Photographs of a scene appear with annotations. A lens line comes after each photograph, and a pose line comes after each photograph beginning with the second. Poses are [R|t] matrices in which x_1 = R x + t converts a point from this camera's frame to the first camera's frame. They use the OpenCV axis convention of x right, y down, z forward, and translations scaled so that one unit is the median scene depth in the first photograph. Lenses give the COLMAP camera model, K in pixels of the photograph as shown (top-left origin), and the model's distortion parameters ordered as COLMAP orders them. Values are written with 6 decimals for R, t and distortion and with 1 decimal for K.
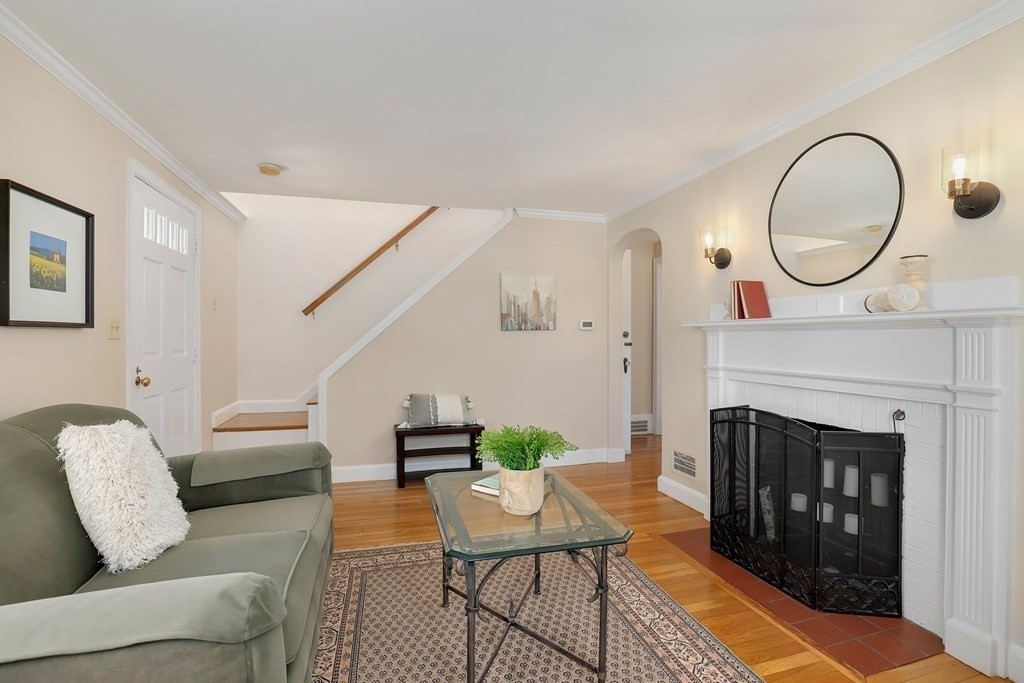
lens RADIAL K [[476.0, 0, 514.3], [0, 476.0, 335.2], [0, 0, 1]] dist [-0.038450, -0.000065]
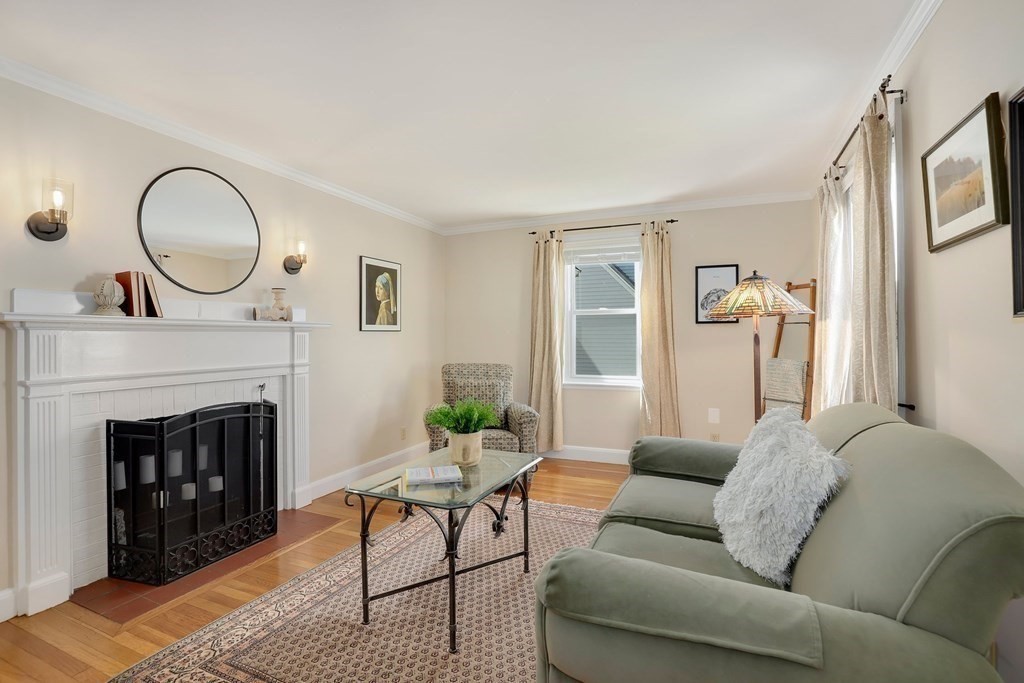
lens RADIAL K [[476.0, 0, 514.3], [0, 476.0, 335.2], [0, 0, 1]] dist [-0.038450, -0.000065]
pose [[-0.775971, 0.010228, 0.630685, -0.692340], [0.005332, 0.999939, -0.009655, 0.013940], [-0.630746, -0.004129, -0.775979, 1.429483]]
